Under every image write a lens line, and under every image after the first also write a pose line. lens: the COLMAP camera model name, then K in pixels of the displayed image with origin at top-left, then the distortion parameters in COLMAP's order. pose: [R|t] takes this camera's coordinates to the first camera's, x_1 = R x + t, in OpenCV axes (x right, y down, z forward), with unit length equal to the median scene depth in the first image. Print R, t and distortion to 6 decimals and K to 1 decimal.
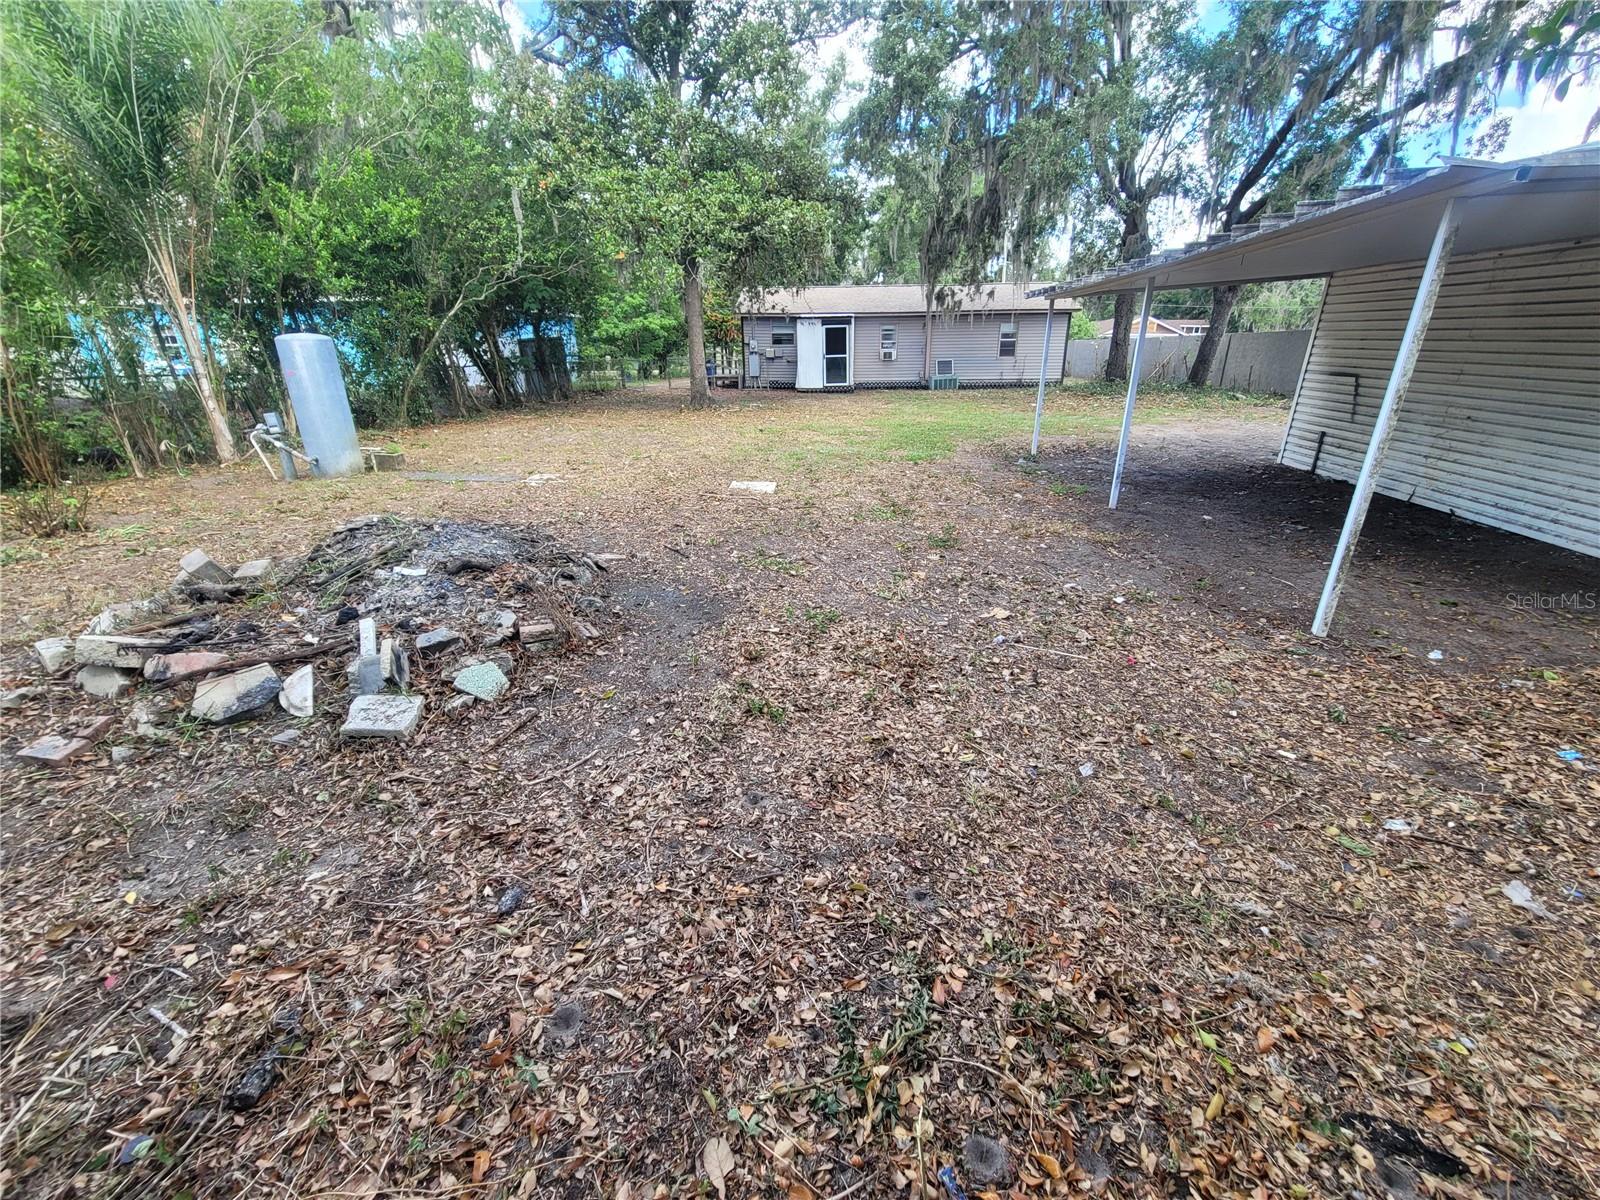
lens RADIAL K [[646.7, 0, 805.4], [0, 646.7, 603.0], [0, 0, 1]] dist [-0.000042, 0.000247]
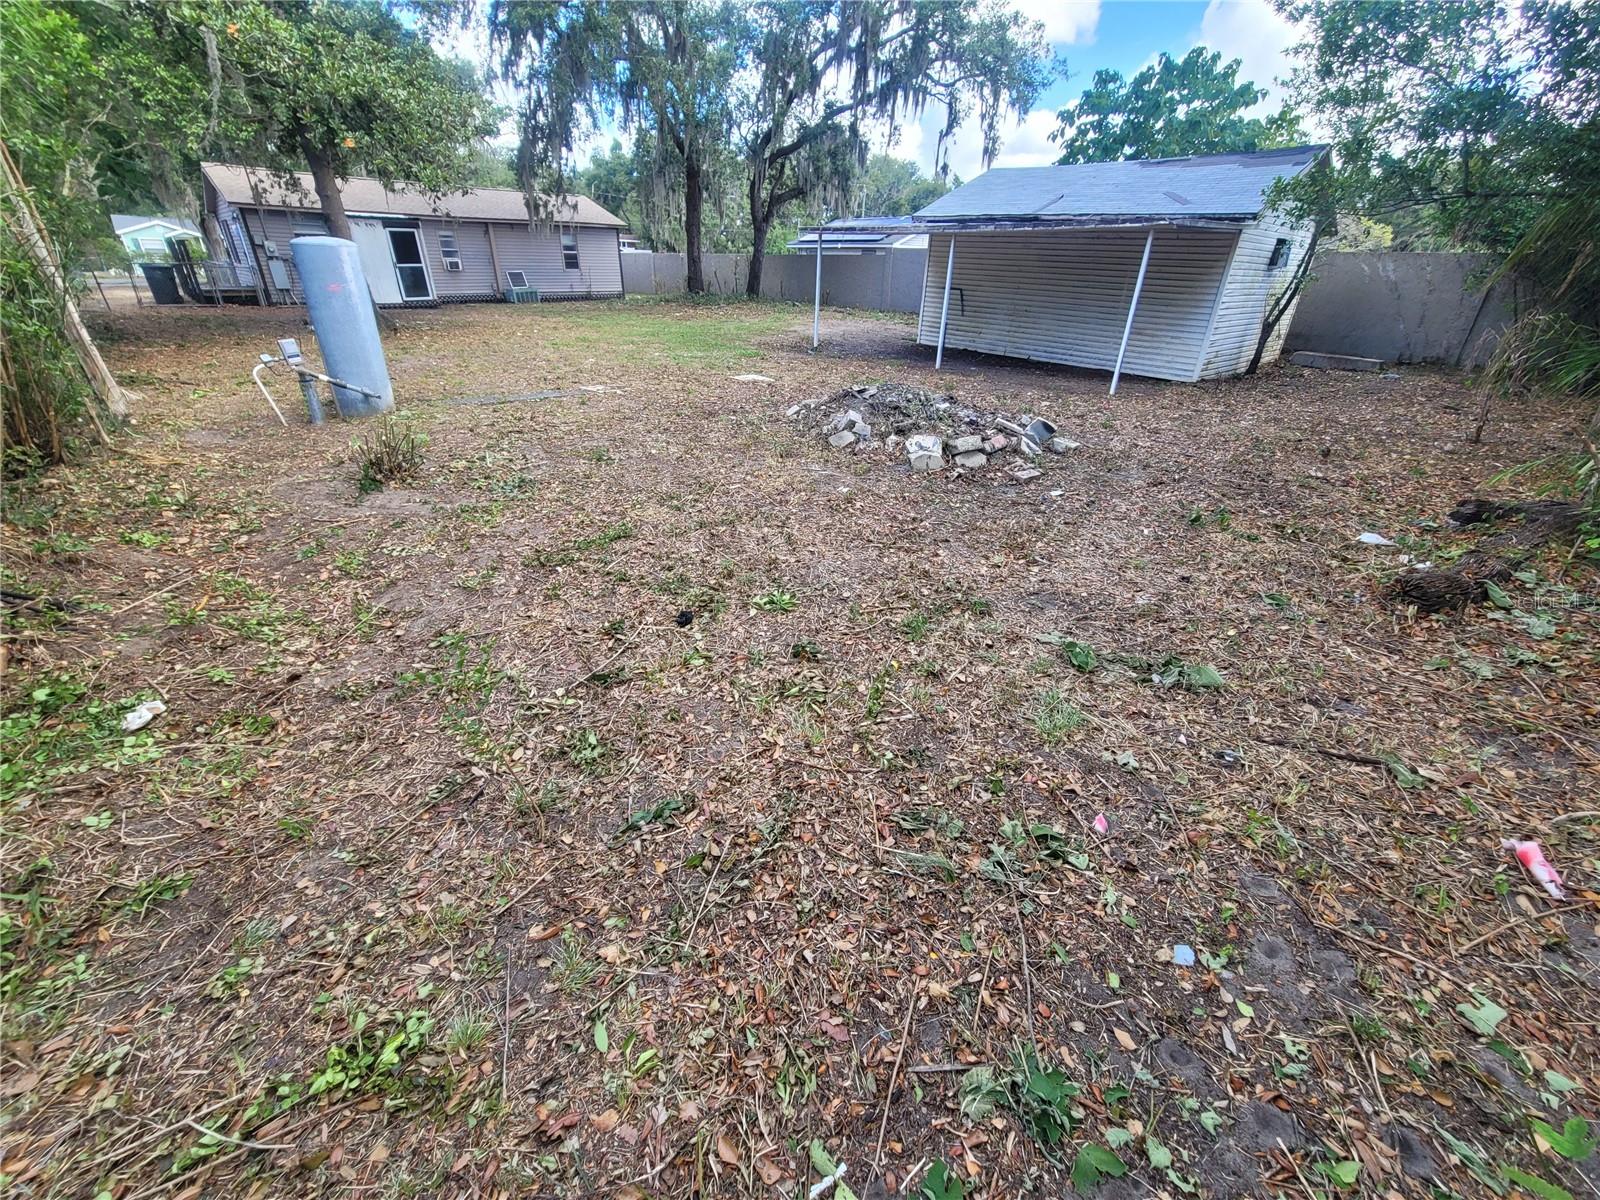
lens RADIAL K [[646.7, 0, 792.6], [0, 646.7, 599.6], [0, 0, 1]] dist [-0.000042, 0.000247]
pose [[0.695098, -0.312026, 0.647671, -0.309362], [0.237635, 0.949984, 0.202633, -0.000888], [-0.678504, 0.013059, 0.734481, -0.001942]]
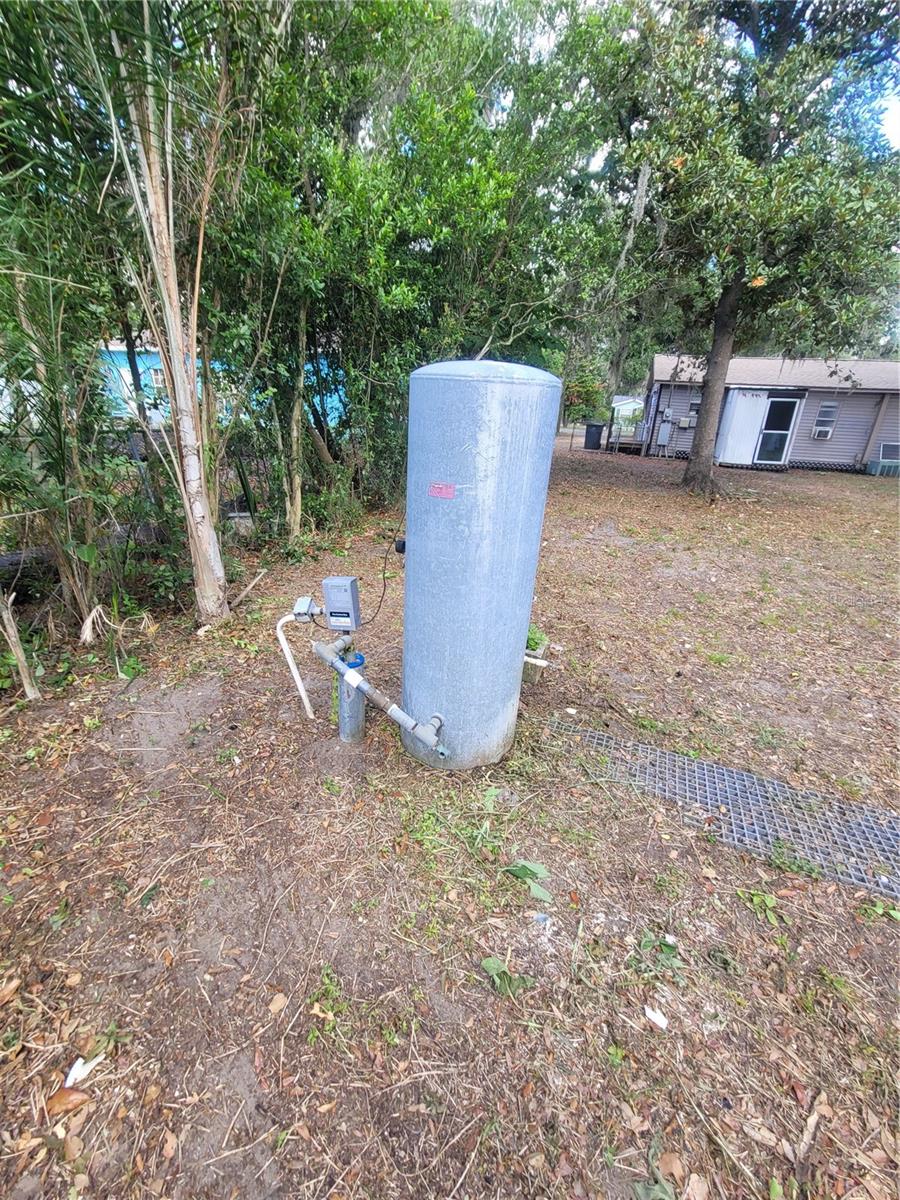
lens RADIAL K [[485.0, 0, 447.5], [0, 485.0, 599.3], [0, 0, 1]] dist [-0.000042, 0.000247]
pose [[0.962936, 0.147831, -0.225610, -0.214081], [-0.147065, 0.988919, 0.020294, -0.092714], [0.226110, 0.013637, 0.974006, 0.227640]]
